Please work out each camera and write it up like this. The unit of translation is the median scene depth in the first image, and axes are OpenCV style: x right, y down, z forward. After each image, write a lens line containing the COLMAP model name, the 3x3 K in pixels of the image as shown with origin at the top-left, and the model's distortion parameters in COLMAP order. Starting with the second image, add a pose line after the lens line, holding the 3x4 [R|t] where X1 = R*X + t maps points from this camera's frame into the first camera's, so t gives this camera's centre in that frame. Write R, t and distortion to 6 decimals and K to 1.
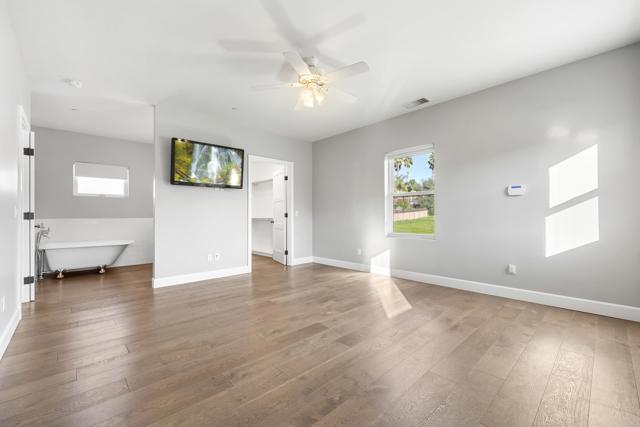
lens RADIAL K [[268.0, 0, 317.5], [0, 268.0, 214.3], [0, 0, 1]] dist [0.003136, 0.000328]
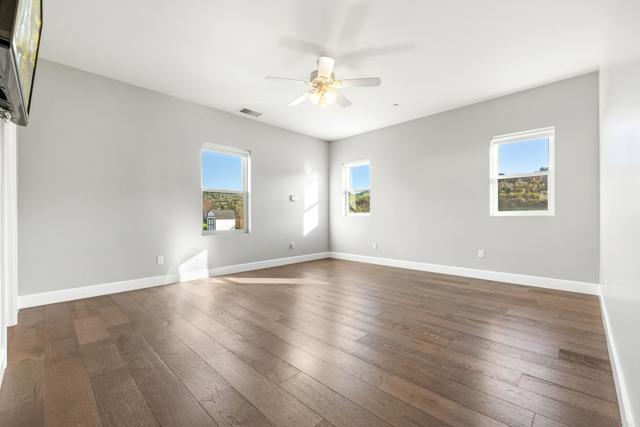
lens RADIAL K [[268.0, 0, 316.9], [0, 268.0, 216.0], [0, 0, 1]] dist [0.003136, 0.000328]
pose [[-0.046676, 0.002960, 0.998906, -0.773688], [-0.006013, 0.999977, -0.003245, 0.022564], [-0.998892, -0.006158, -0.046657, 0.771194]]
